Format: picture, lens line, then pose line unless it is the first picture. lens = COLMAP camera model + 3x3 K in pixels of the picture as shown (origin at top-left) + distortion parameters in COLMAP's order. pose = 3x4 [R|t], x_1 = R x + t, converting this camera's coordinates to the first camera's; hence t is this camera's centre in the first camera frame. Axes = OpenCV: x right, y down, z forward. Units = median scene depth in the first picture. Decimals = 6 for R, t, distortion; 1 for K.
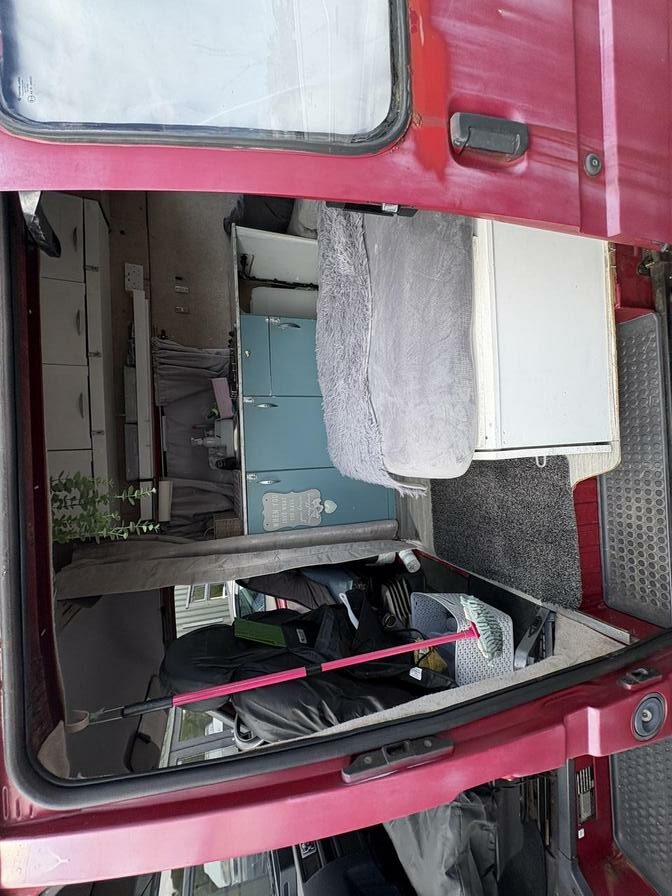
lens RADIAL K [[357.8, 0, 337.3], [0, 357.8, 445.3], [0, 0, 1]] dist [0.002343, 0.000036]
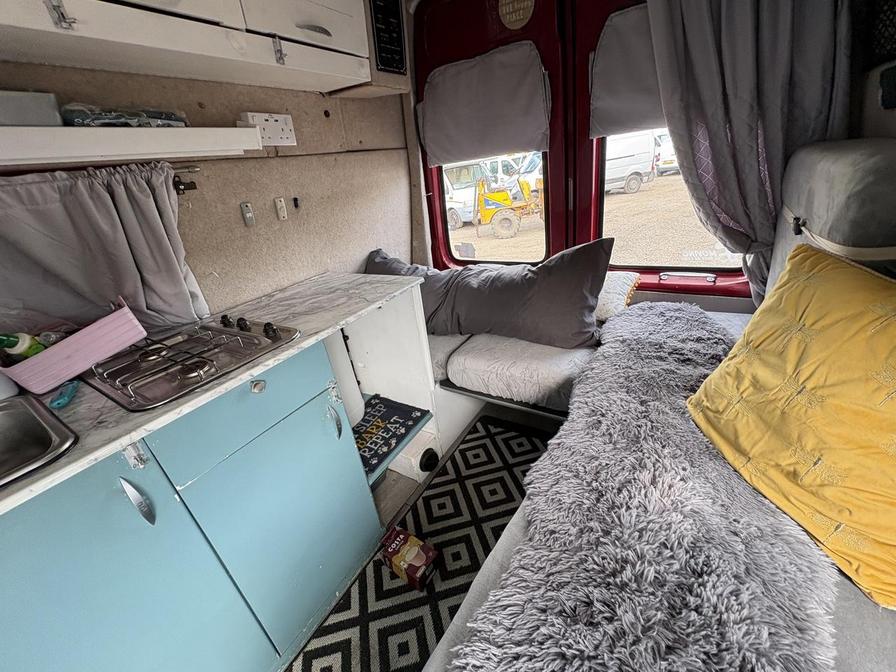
lens RADIAL K [[355.9, 0, 447.2], [0, 355.9, 334.5], [0, 0, 1]] dist [0.000269, -0.000125]
pose [[0.372662, 0.905802, 0.201607, -0.270940], [-0.544074, 0.389273, -0.743270, -0.066883], [-0.751736, 0.167299, 0.637891, 0.464482]]
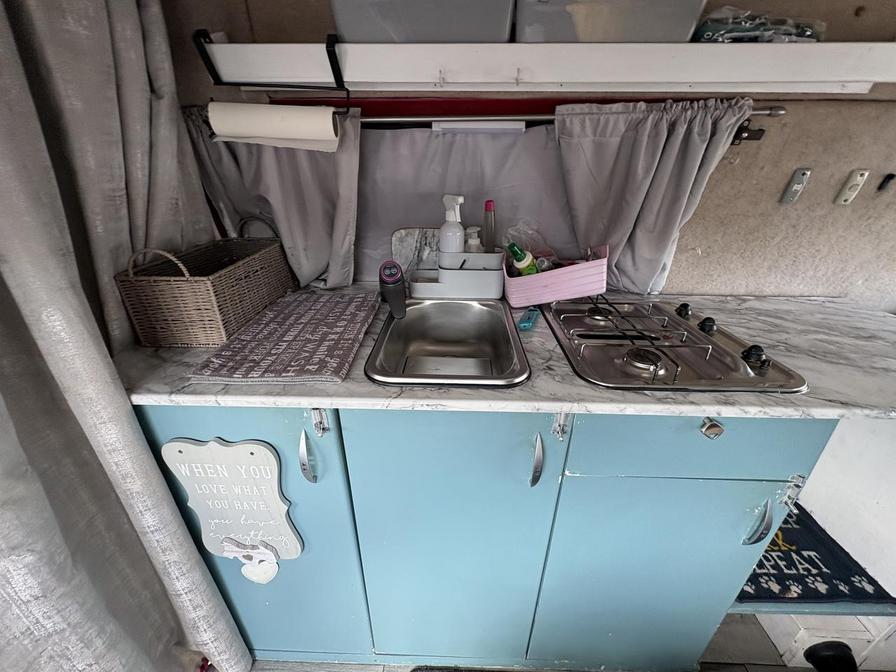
lens RADIAL K [[357.8, 0, 448.0], [0, 357.8, 336.0], [0, 0, 1]] dist [0.002343, 0.000036]
pose [[-0.052590, 0.992424, 0.111038, -0.307441], [-0.997883, -0.056487, 0.032241, -0.026204], [0.038269, -0.109107, 0.993293, 0.606043]]
